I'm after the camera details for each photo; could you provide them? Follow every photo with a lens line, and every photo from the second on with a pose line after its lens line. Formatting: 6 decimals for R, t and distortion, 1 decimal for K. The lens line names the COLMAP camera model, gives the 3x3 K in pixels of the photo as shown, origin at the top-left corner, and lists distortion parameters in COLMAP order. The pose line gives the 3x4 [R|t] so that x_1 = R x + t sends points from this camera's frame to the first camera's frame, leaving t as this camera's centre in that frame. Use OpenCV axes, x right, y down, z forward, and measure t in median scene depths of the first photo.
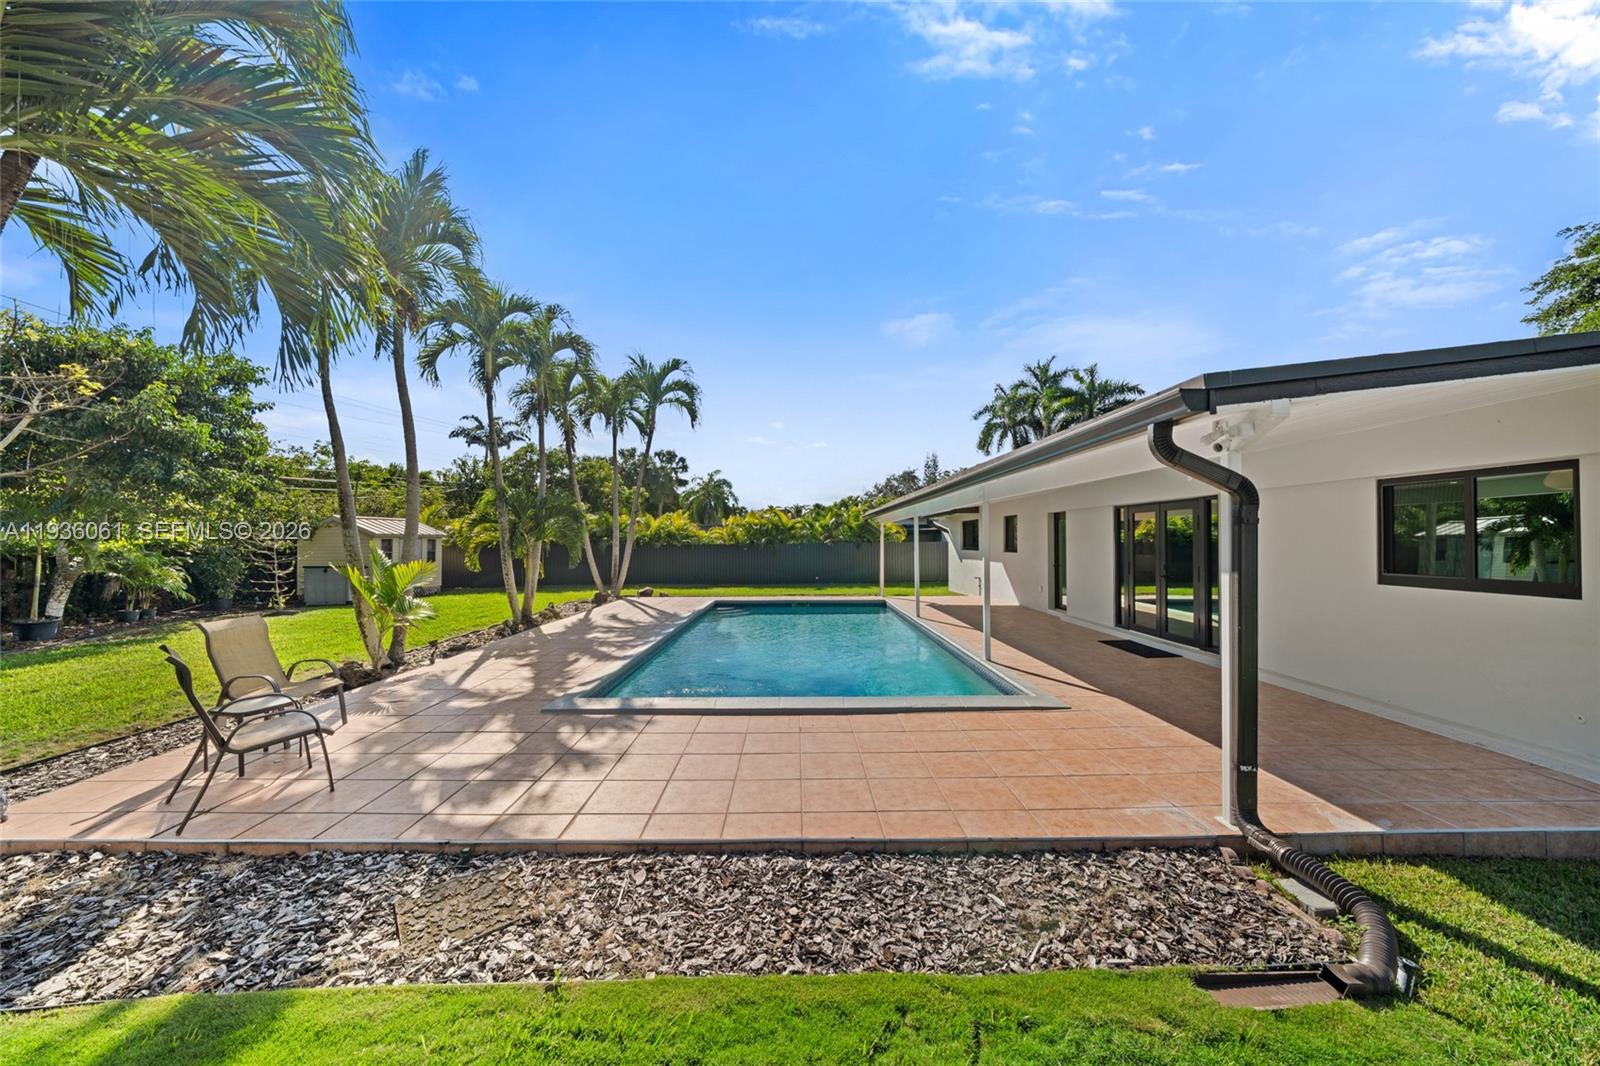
lens RADIAL K [[546.5, 0, 788.8], [0, 546.5, 539.4], [0, 0, 1]] dist [-0.004984, 0.000161]
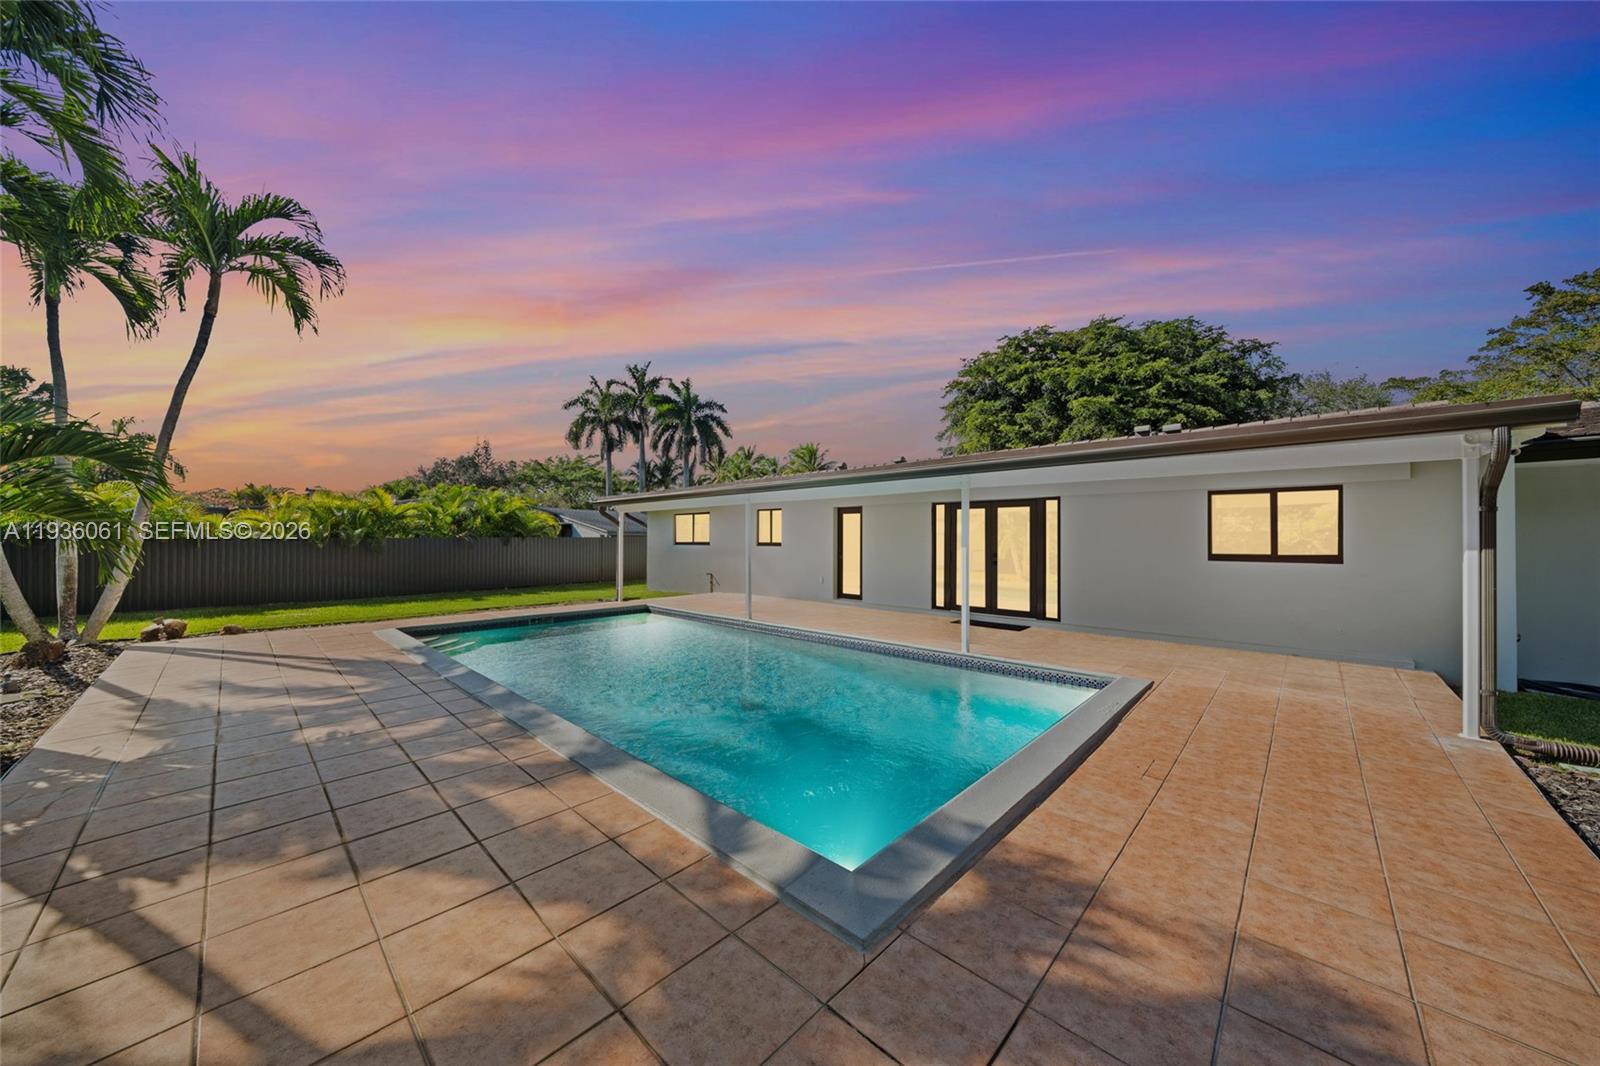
lens RADIAL K [[546.5, 0, 791.6], [0, 546.5, 529.7], [0, 0, 1]] dist [-0.004984, 0.000161]
pose [[0.689576, 0.018314, 0.723981, -0.218803], [-0.006774, 0.999800, -0.018840, 0.009356], [-0.724181, 0.008087, 0.689562, 0.225914]]
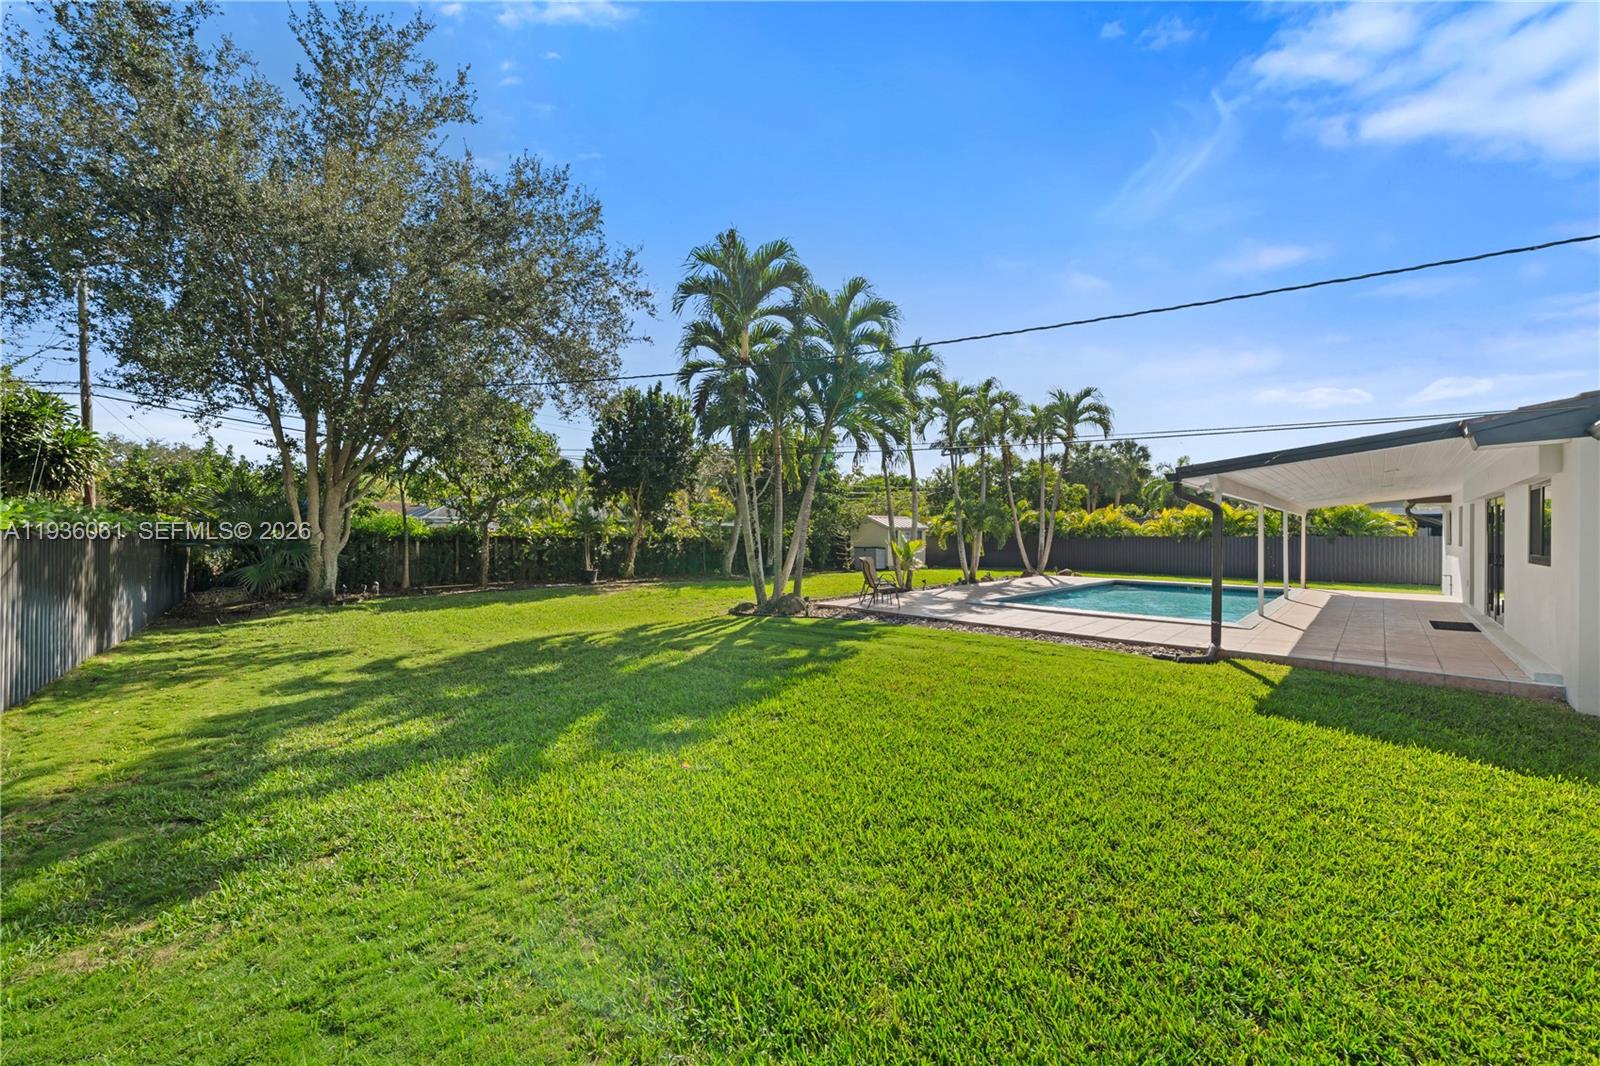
lens RADIAL K [[571.3, 0, 791.4], [0, 571.3, 532.1], [0, 0, 1]] dist [-0.021747, -0.000389]
pose [[0.701594, 0.003567, -0.712568, 0.223025], [-0.003820, 0.999992, 0.001244, 0.003135], [0.712567, 0.001849, 0.701602, -0.364484]]
